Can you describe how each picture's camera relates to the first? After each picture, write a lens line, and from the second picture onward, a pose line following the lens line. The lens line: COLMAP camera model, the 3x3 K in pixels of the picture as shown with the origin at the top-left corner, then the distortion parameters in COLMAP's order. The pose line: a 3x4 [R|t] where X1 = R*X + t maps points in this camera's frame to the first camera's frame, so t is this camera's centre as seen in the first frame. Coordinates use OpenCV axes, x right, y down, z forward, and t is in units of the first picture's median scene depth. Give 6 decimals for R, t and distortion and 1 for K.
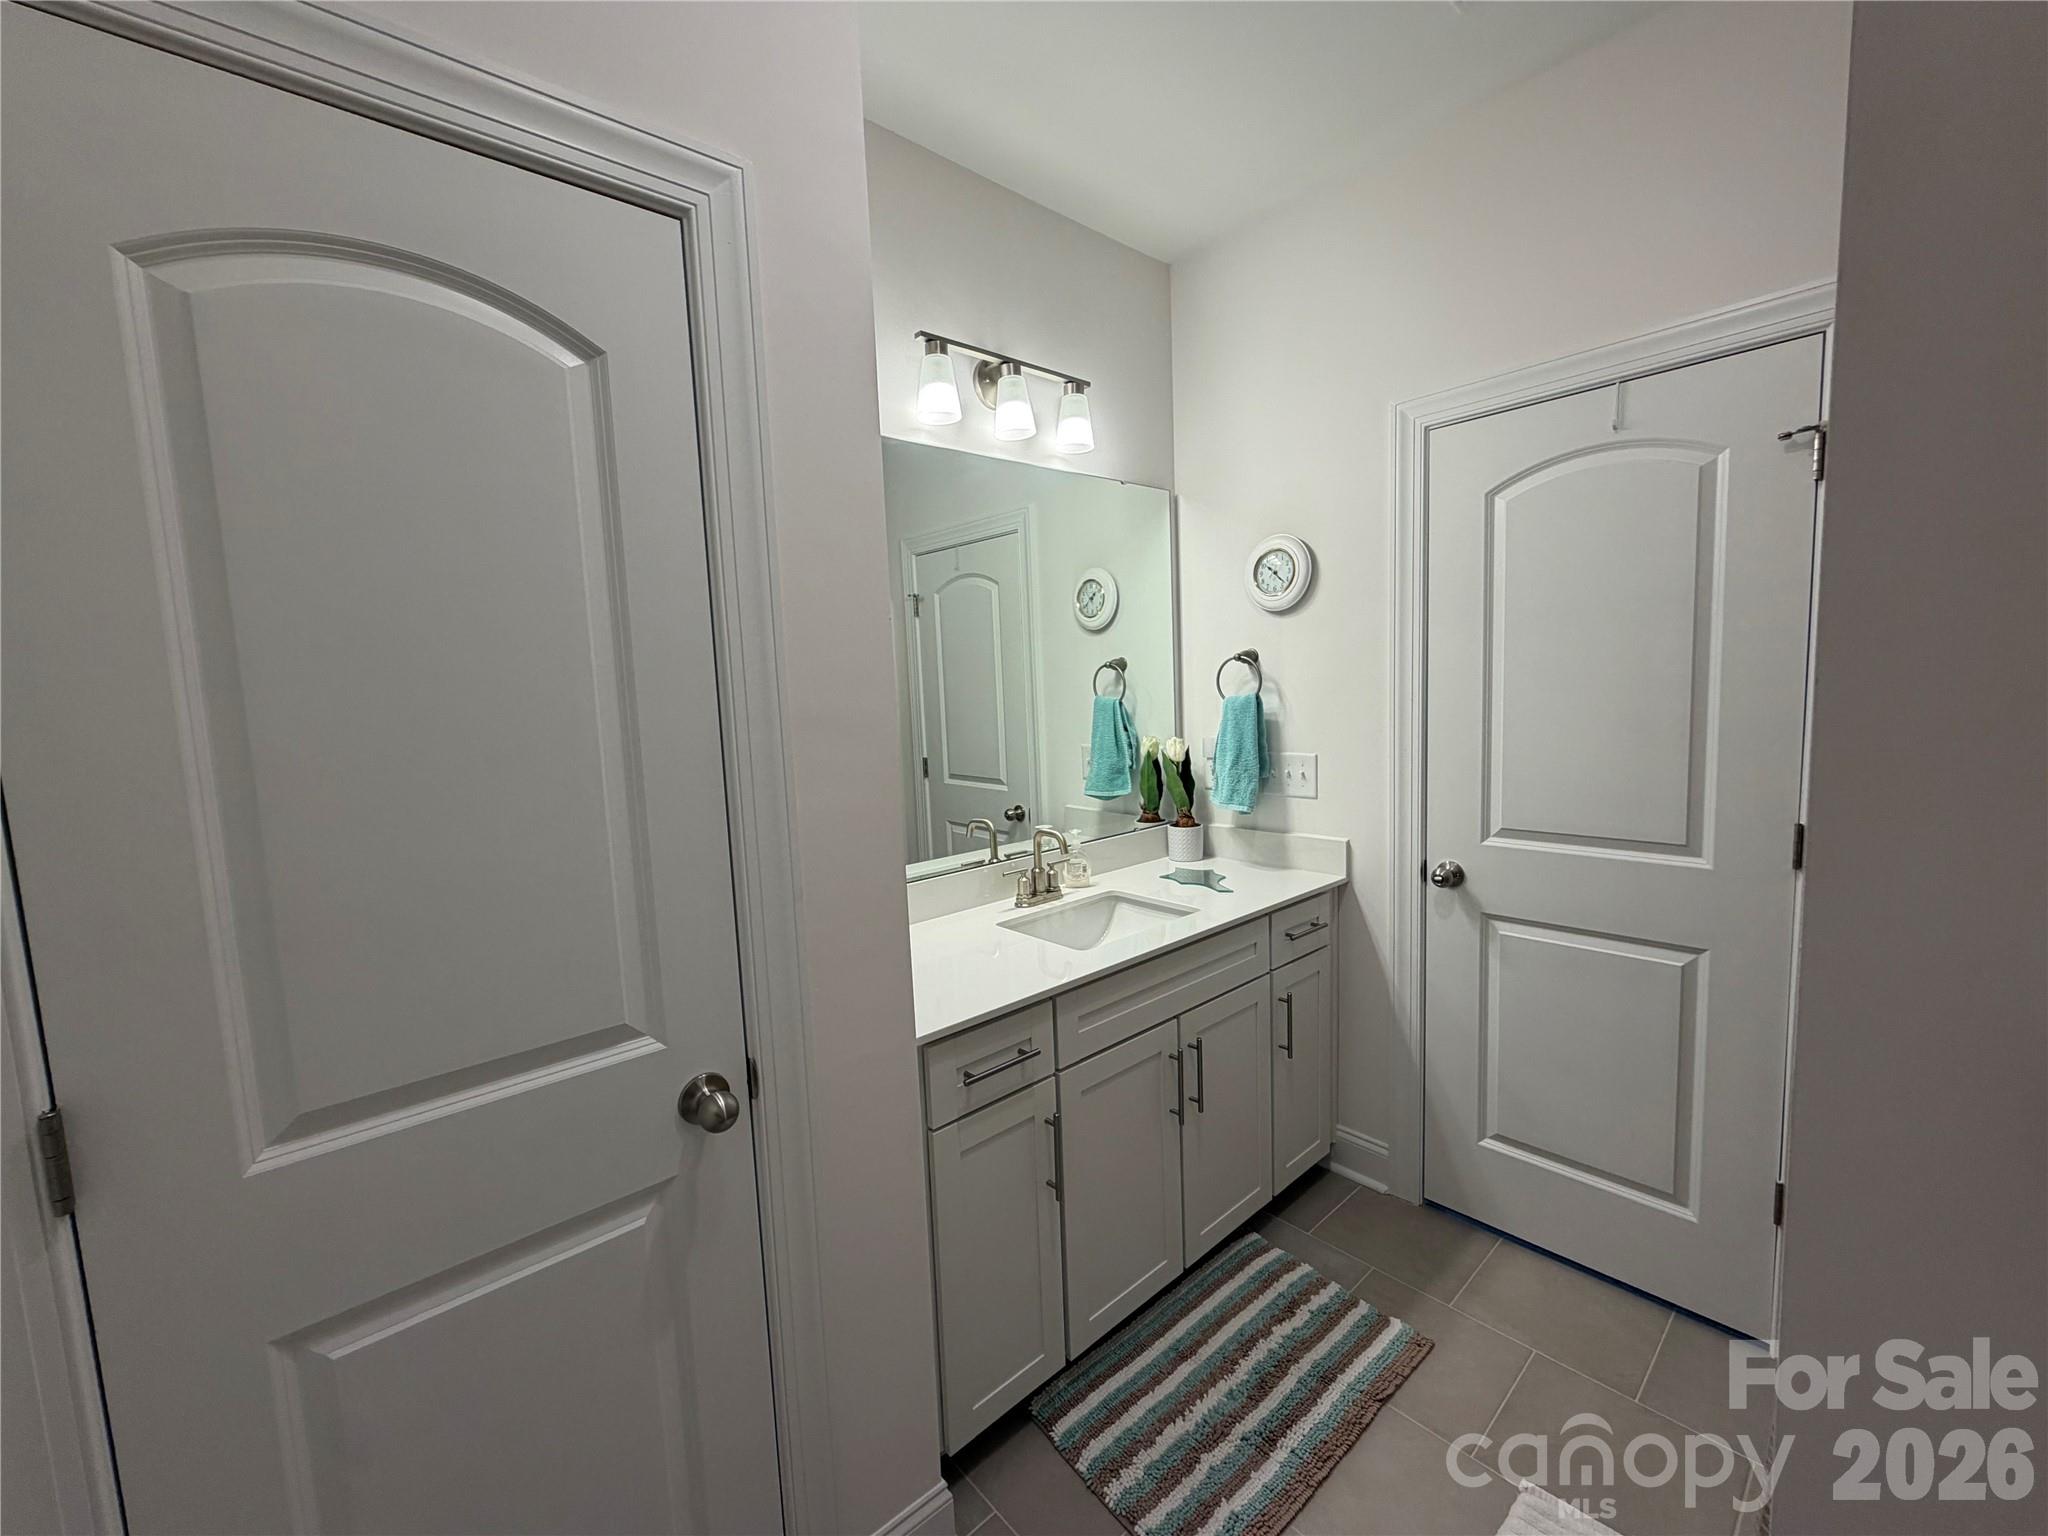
lens RADIAL K [[820.7, 0, 1028.7], [0, 820.7, 762.7], [0, 0, 1]] dist [-0.002742, -0.000099]
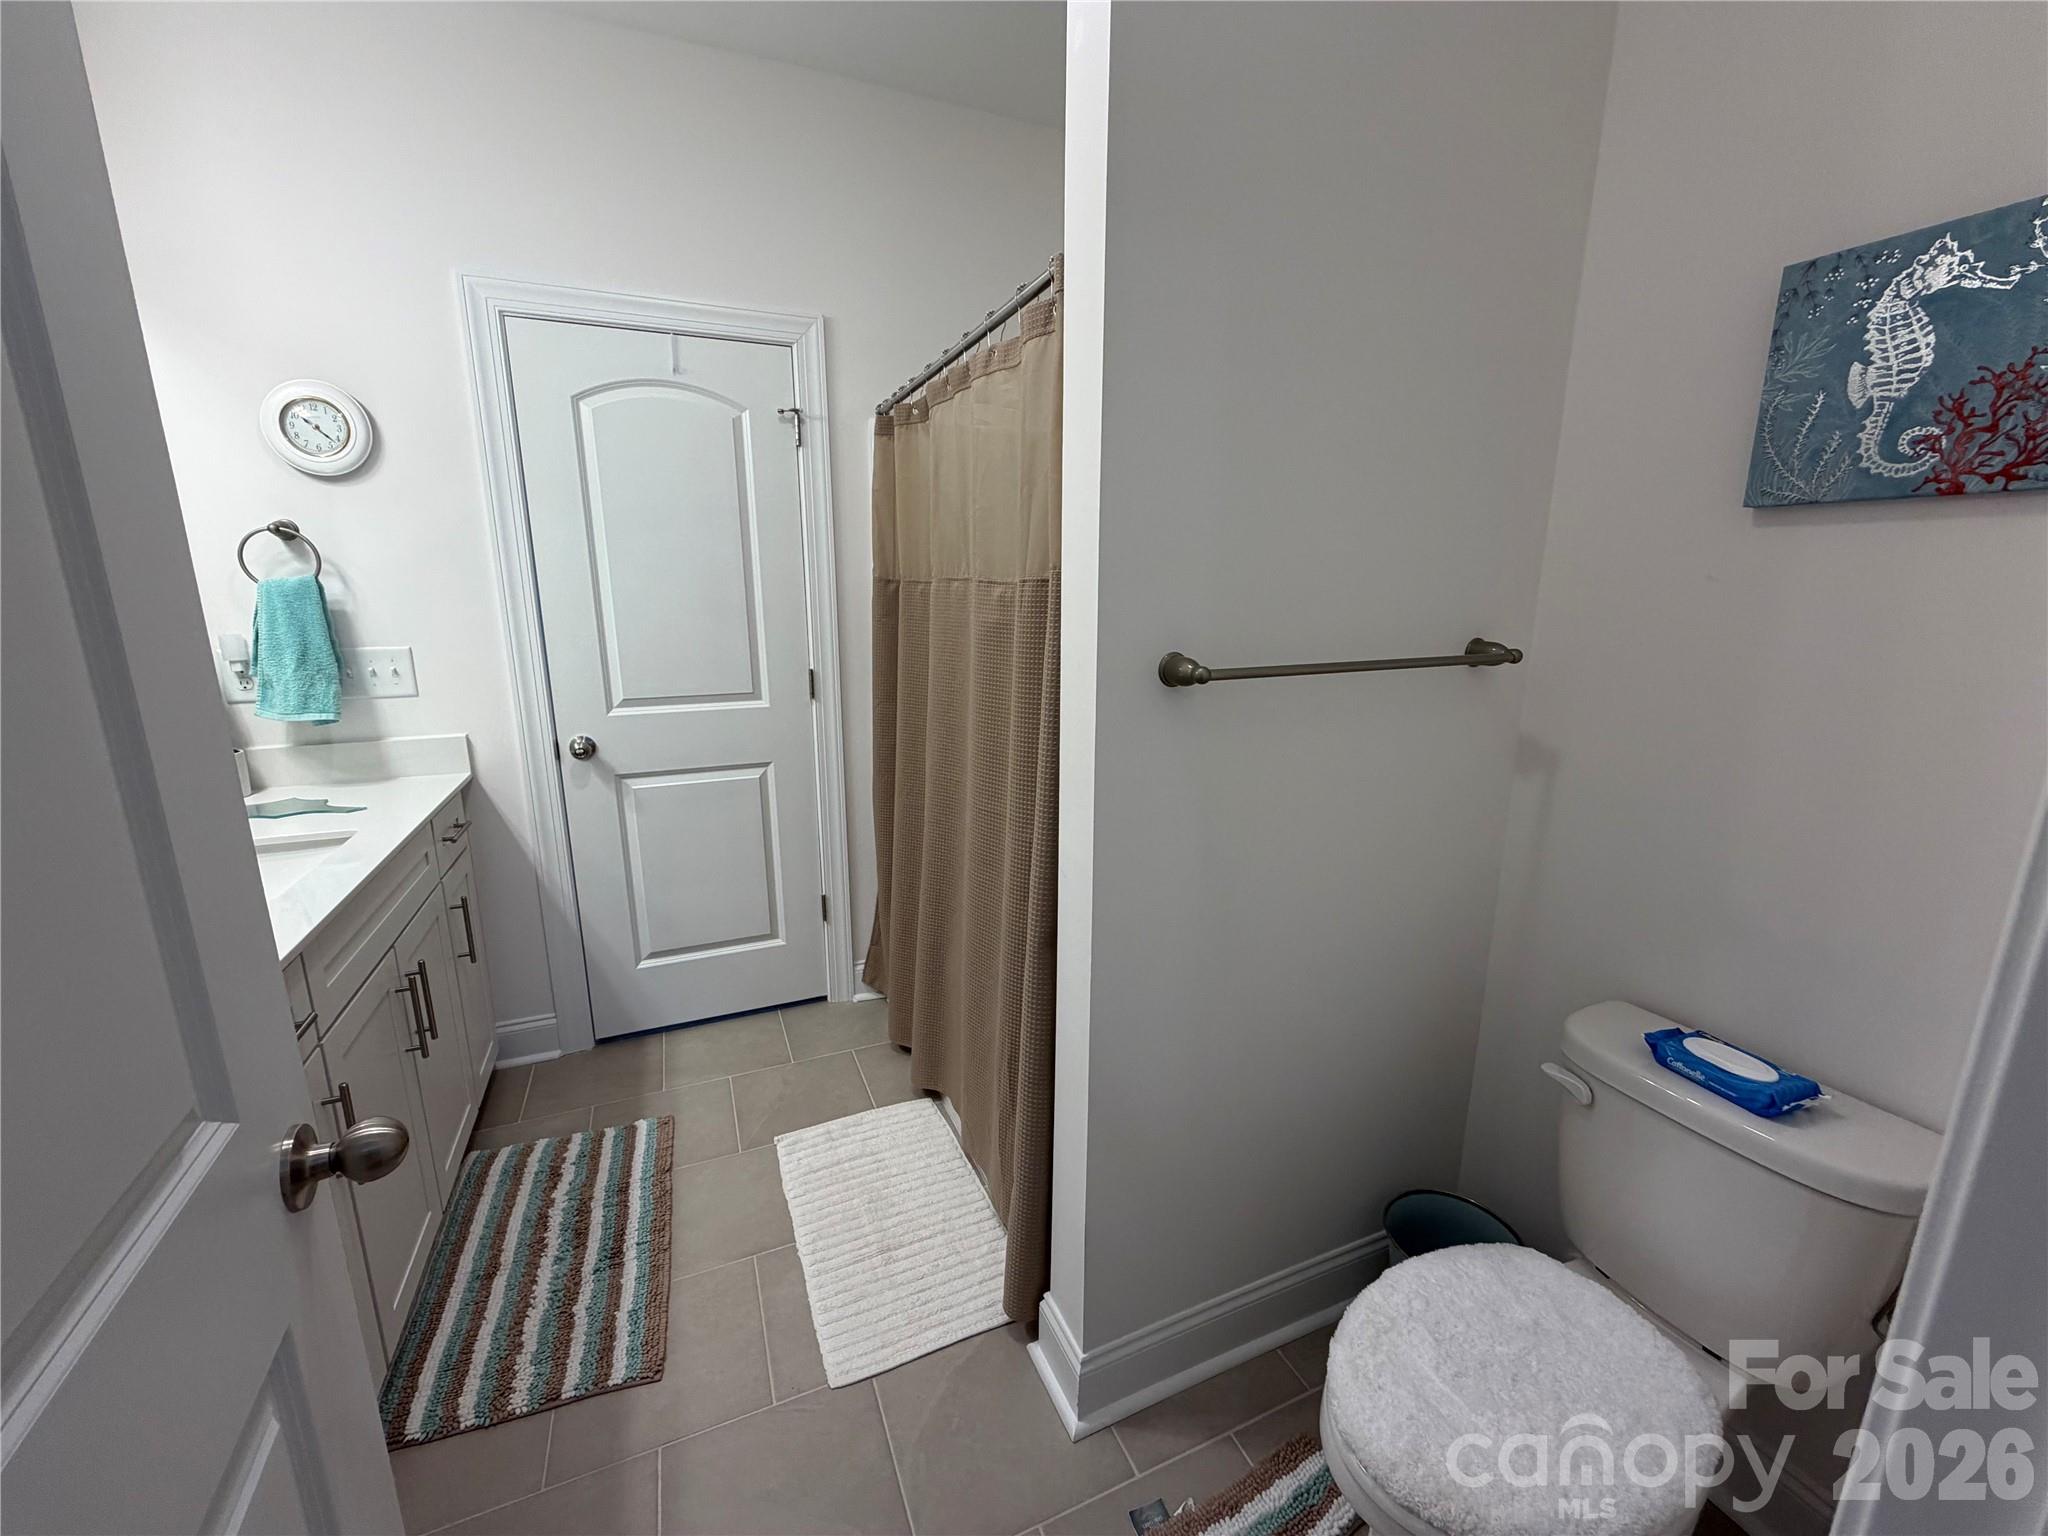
lens RADIAL K [[820.7, 0, 1028.7], [0, 820.7, 762.7], [0, 0, 1]] dist [-0.002742, -0.000099]
pose [[0.310550, -0.165420, 0.936053, -0.350684], [0.077612, 0.985866, 0.148475, 0.039446], [-0.947383, 0.026540, 0.318999, 0.077001]]
